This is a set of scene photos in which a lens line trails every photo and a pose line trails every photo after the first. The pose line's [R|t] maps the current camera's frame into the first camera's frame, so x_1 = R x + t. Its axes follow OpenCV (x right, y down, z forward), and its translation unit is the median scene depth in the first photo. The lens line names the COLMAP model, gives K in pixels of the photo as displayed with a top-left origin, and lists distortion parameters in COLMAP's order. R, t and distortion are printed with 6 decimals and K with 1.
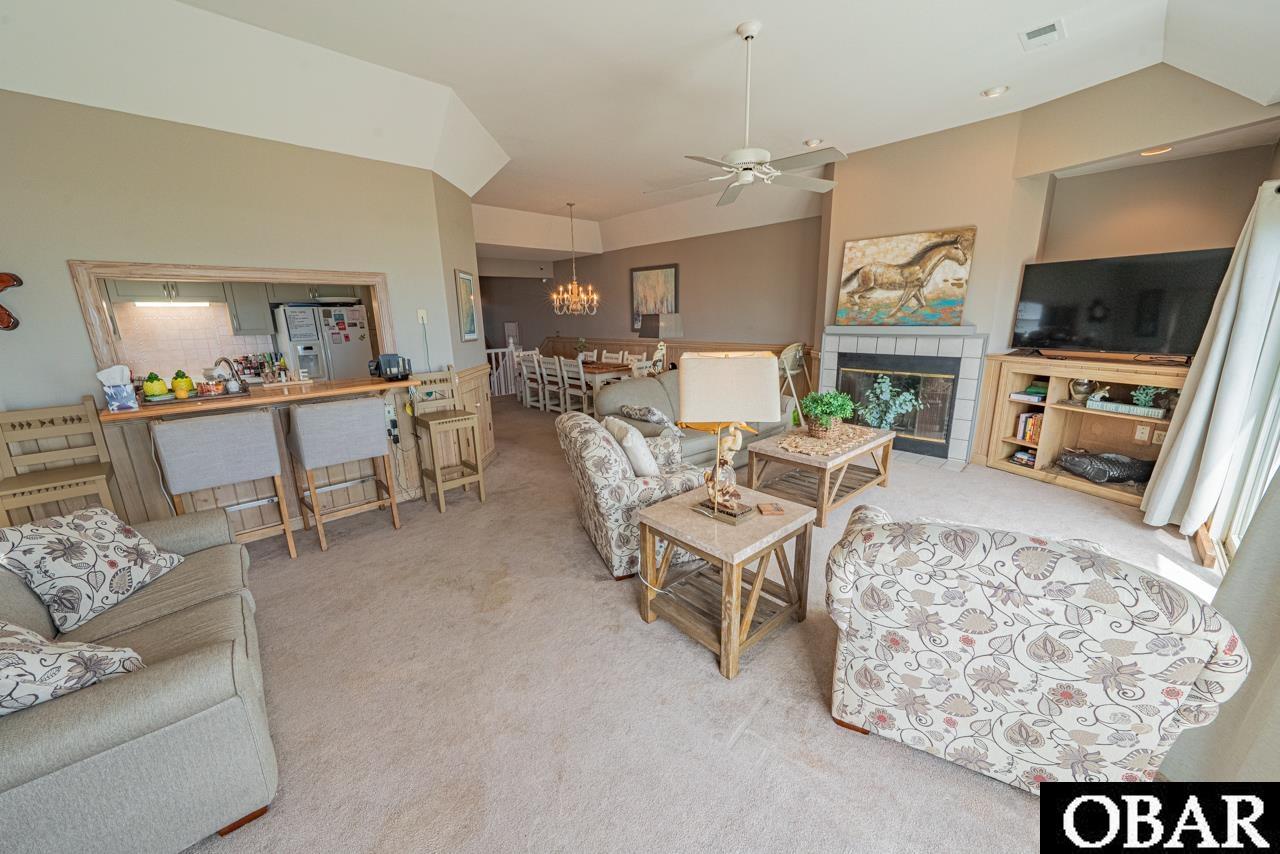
lens RADIAL K [[473.6, 0, 638.4], [0, 473.6, 427.7], [0, 0, 1]] dist [-0.002107, -0.000171]
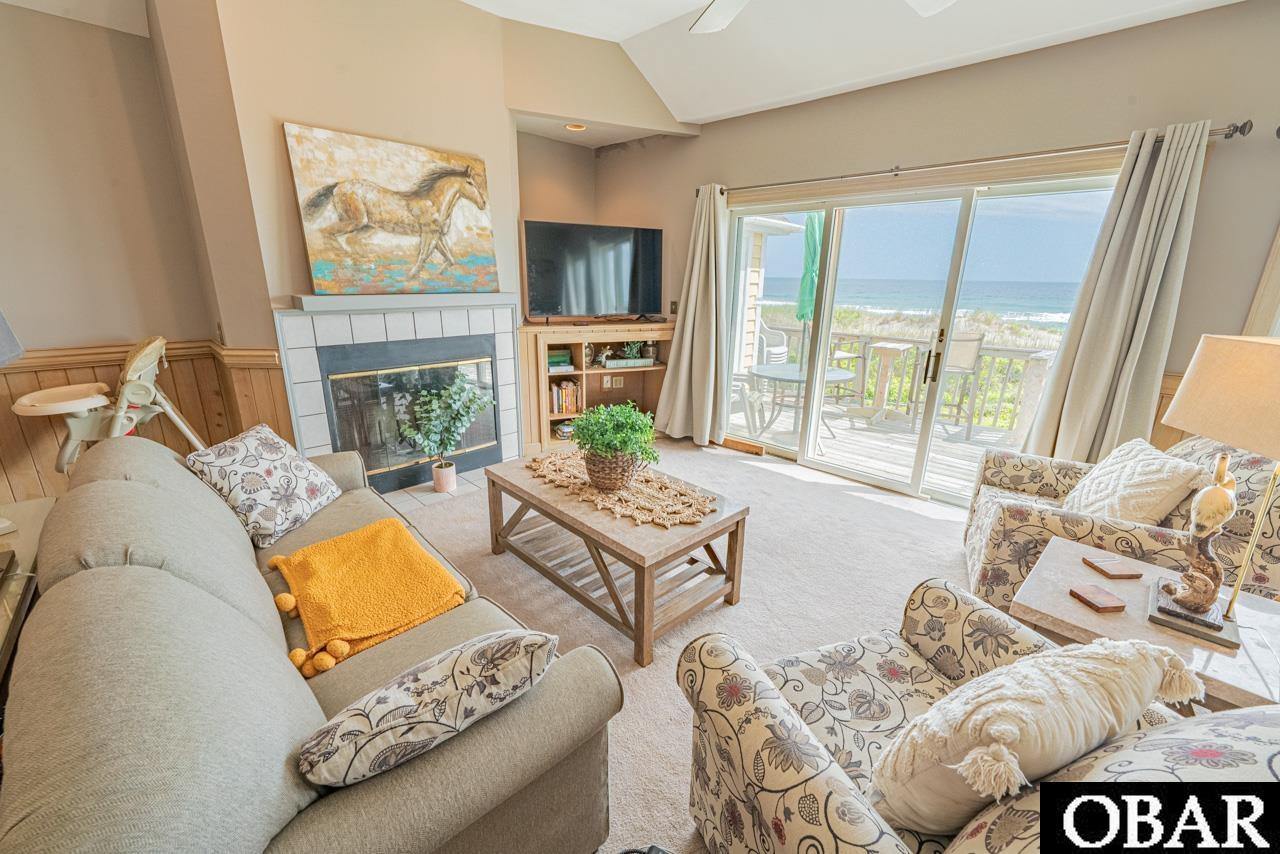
lens RADIAL K [[519.9, 0, 638.6], [0, 519.9, 431.2], [0, 0, 1]] dist [0.001775, -0.000123]
pose [[-0.026827, -0.265993, 0.963602, -0.187722], [0.221484, 0.938409, 0.265205, -0.168201], [-0.974795, 0.220537, 0.033738, 0.759110]]
